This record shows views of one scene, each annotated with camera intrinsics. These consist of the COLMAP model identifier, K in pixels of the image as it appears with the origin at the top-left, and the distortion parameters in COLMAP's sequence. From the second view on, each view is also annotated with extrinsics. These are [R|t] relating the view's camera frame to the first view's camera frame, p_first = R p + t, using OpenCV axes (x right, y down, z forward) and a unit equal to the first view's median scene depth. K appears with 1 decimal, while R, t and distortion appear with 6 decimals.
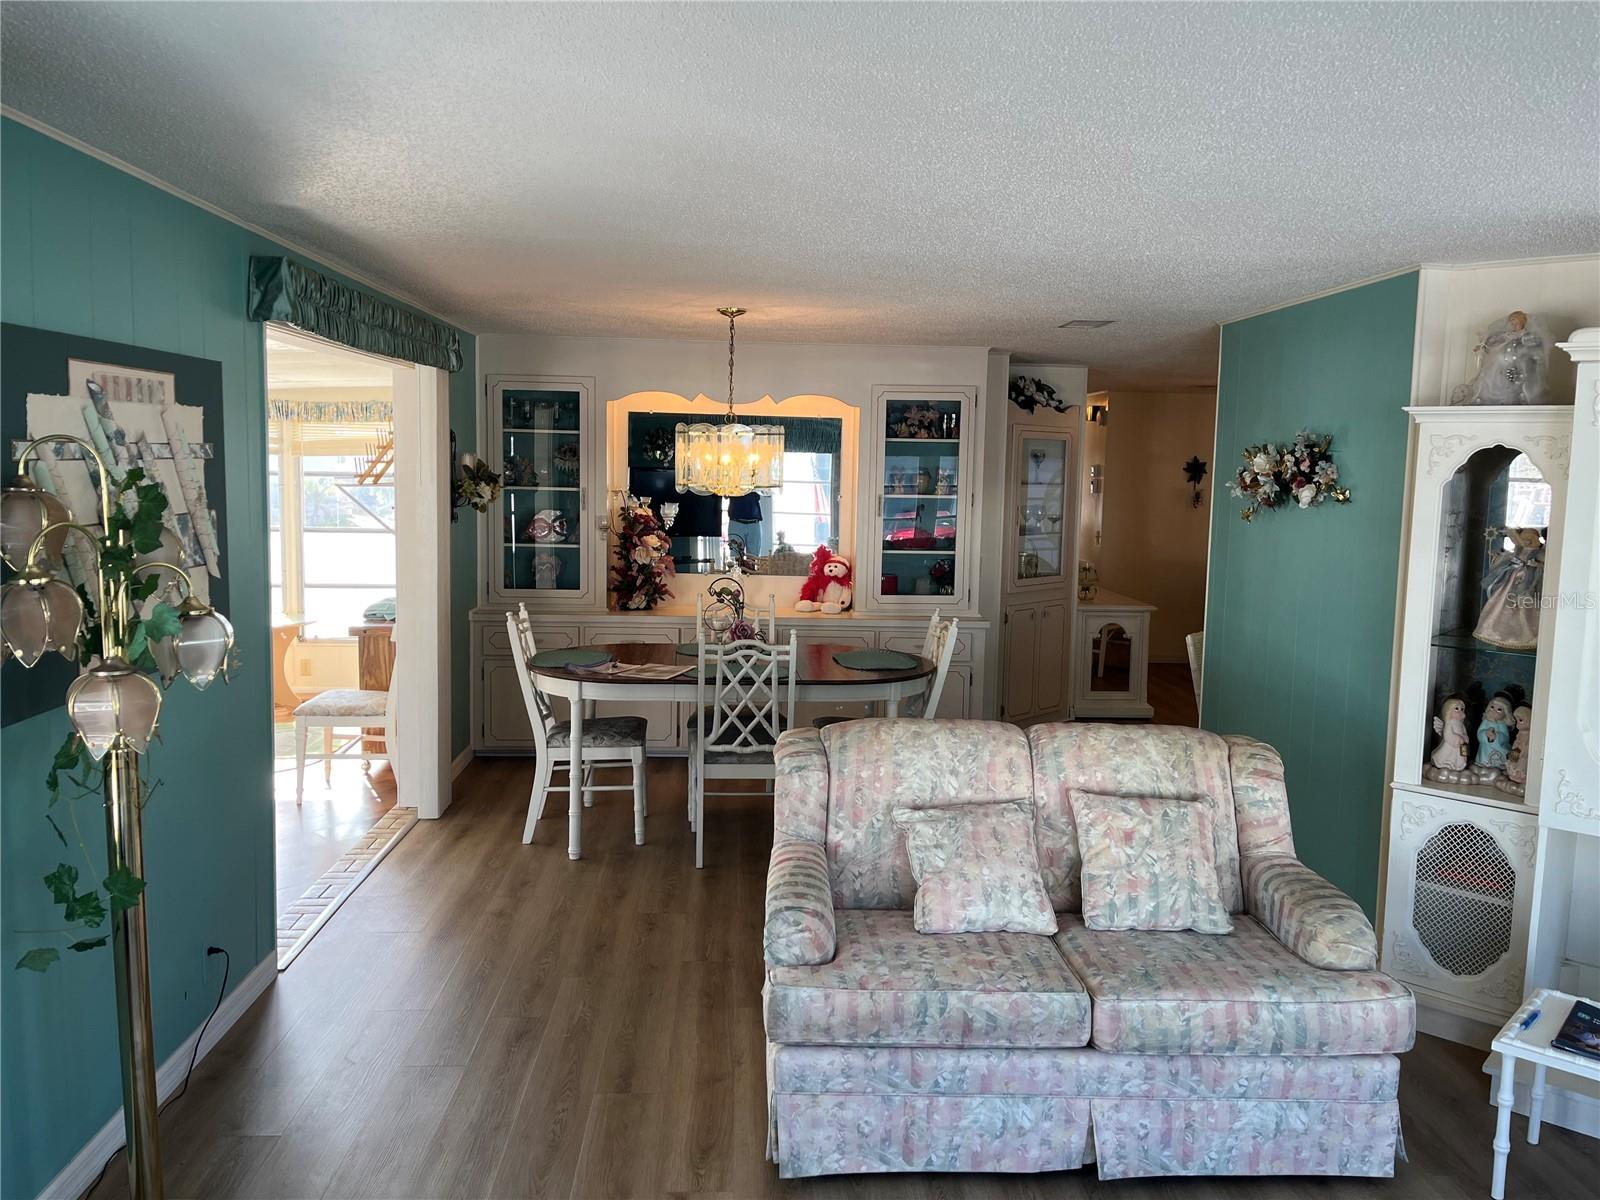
lens RADIAL K [[1221.1, 0, 800.6], [0, 1221.1, 603.6], [0, 0, 1]] dist [0.002758, -0.028623]
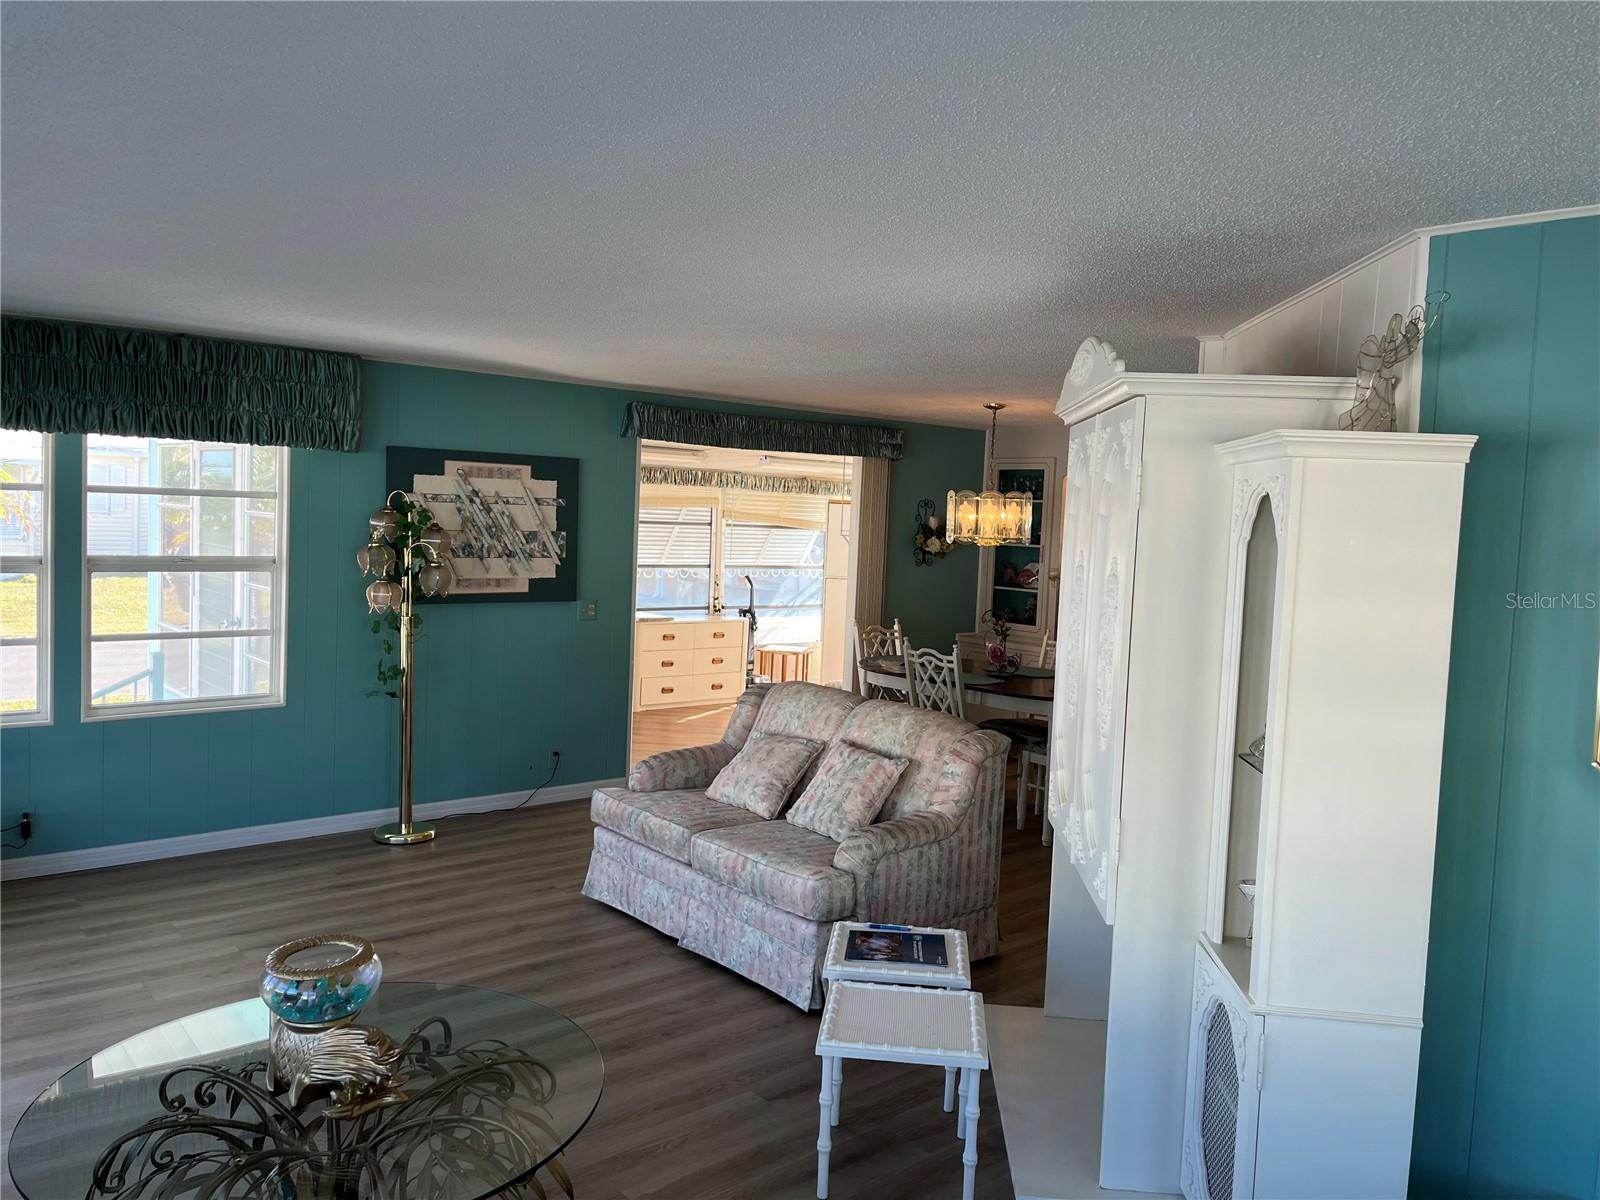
lens RADIAL K [[1221.1, 0, 800.4], [0, 1221.1, 598.8], [0, 0, 1]] dist [0.002758, -0.028623]
pose [[0.625205, 0.061797, -0.778010, 1.559920], [-0.117855, 0.992904, -0.015841, 0.022055], [0.771511, 0.101596, 0.628052, 0.059795]]
